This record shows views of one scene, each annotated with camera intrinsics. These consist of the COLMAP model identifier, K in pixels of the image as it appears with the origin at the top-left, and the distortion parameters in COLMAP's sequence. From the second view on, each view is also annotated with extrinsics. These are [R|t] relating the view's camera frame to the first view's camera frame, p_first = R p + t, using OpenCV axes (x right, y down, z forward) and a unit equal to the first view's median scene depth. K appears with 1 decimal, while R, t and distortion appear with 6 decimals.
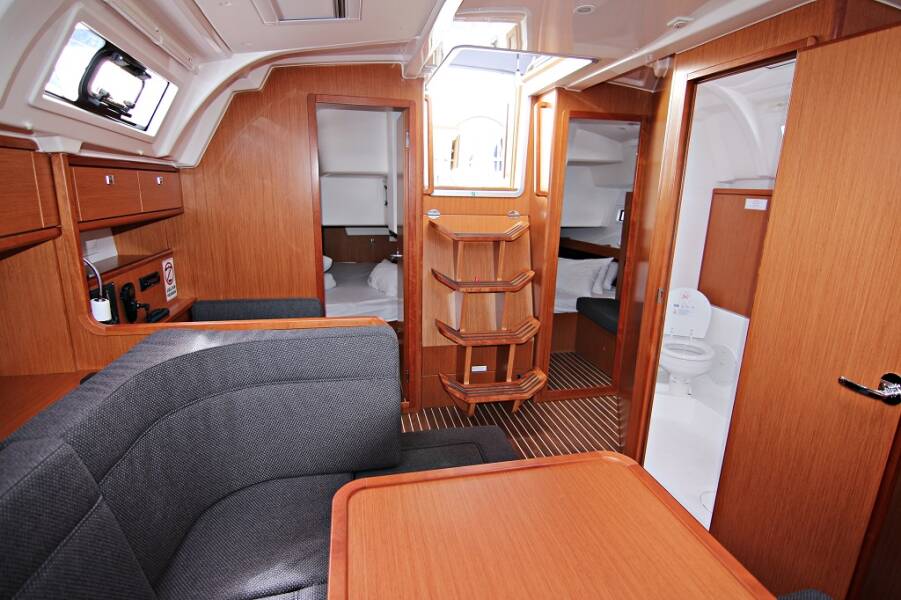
lens RADIAL K [[460.5, 0, 450.5], [0, 460.5, 300.0], [0, 0, 1]] dist [-0.014070, -0.002002]
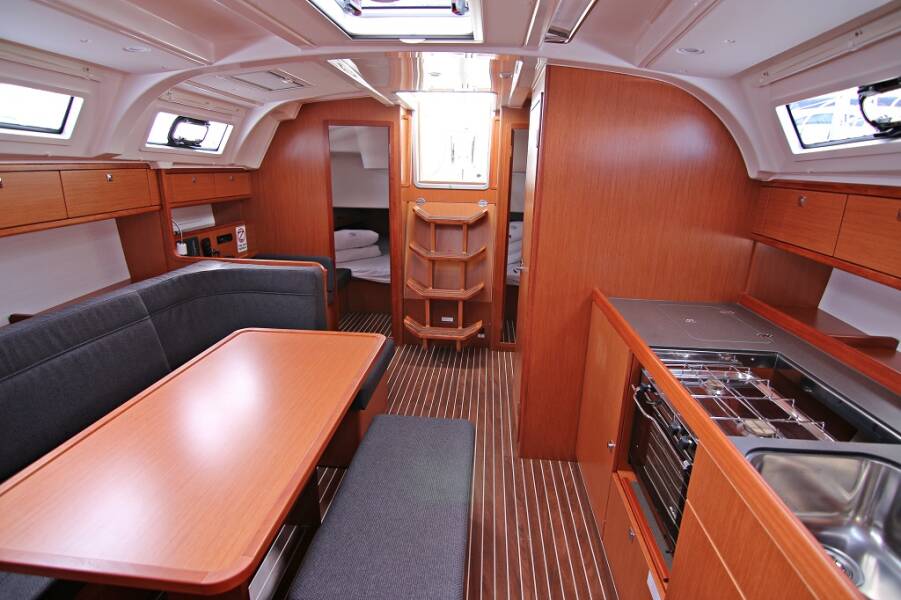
lens RADIAL K [[460.5, 0, 450.5], [0, 460.5, 300.0], [0, 0, 1]] dist [-0.014070, -0.002002]
pose [[0.955302, 0.079834, -0.284648, 0.723833], [-0.071057, 0.996627, 0.041046, 0.063755], [0.286965, -0.018985, 0.957753, -0.433895]]
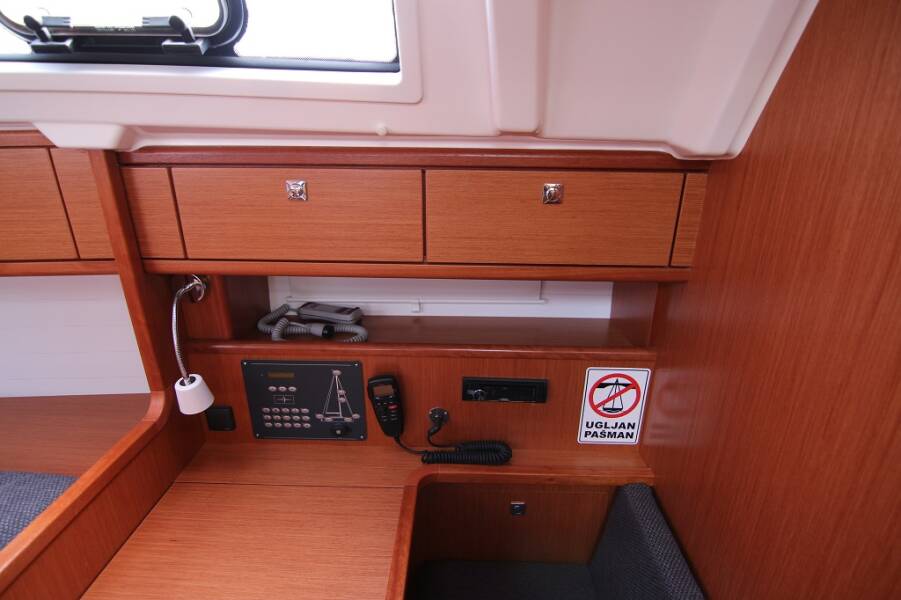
lens RADIAL K [[460.5, 0, 450.5], [0, 460.5, 300.0], [0, 0, 1]] dist [-0.014070, -0.002002]
pose [[-0.236375, 0.329496, -0.914089, -0.252177], [-0.249361, 0.888671, 0.384816, -0.349764], [0.939120, 0.318899, -0.127896, 1.119750]]
